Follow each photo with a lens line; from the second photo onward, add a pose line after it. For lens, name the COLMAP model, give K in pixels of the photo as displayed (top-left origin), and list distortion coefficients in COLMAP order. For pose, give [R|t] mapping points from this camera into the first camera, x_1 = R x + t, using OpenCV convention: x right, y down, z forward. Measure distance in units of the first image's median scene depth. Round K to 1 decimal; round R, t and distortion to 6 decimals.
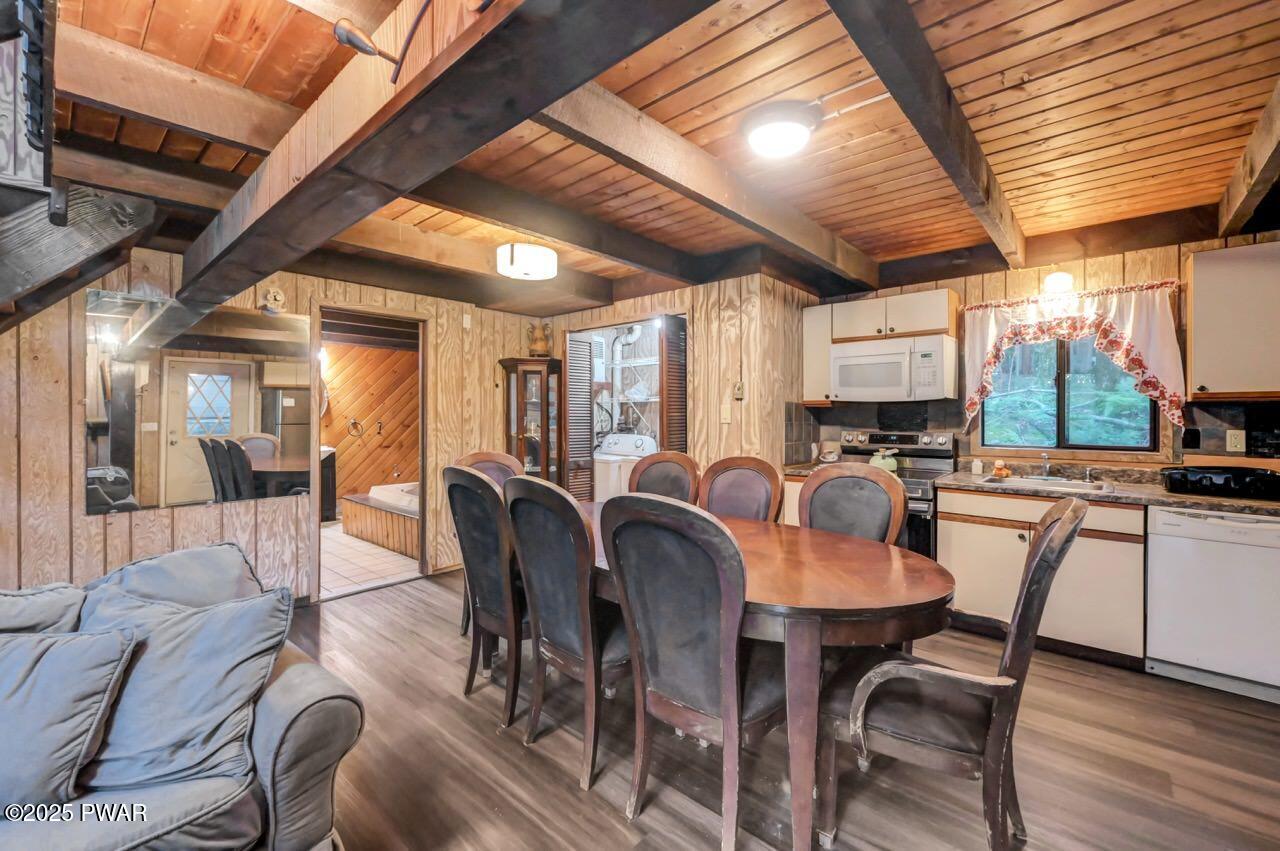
lens RADIAL K [[533.6, 0, 643.6], [0, 533.6, 413.1], [0, 0, 1]] dist [-0.003091, 0.000145]
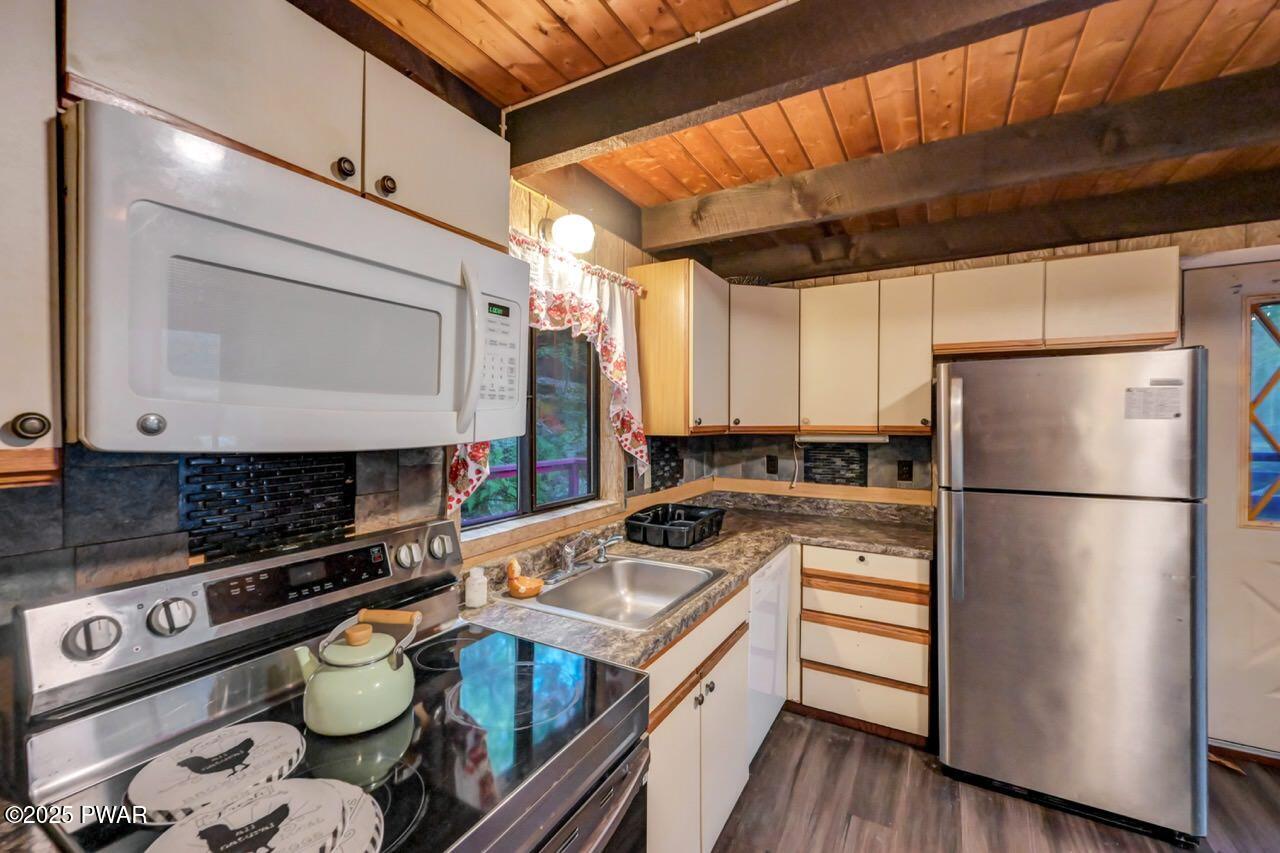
lens RADIAL K [[528.7, 0, 641.8], [0, 528.7, 423.8], [0, 0, 1]] dist [0.000214, 0.000221]
pose [[-0.210859, -0.009740, 0.977468, 0.168461], [-0.003411, 0.999952, 0.009228, -0.036087], [-0.977511, -0.001388, -0.210882, 0.913480]]
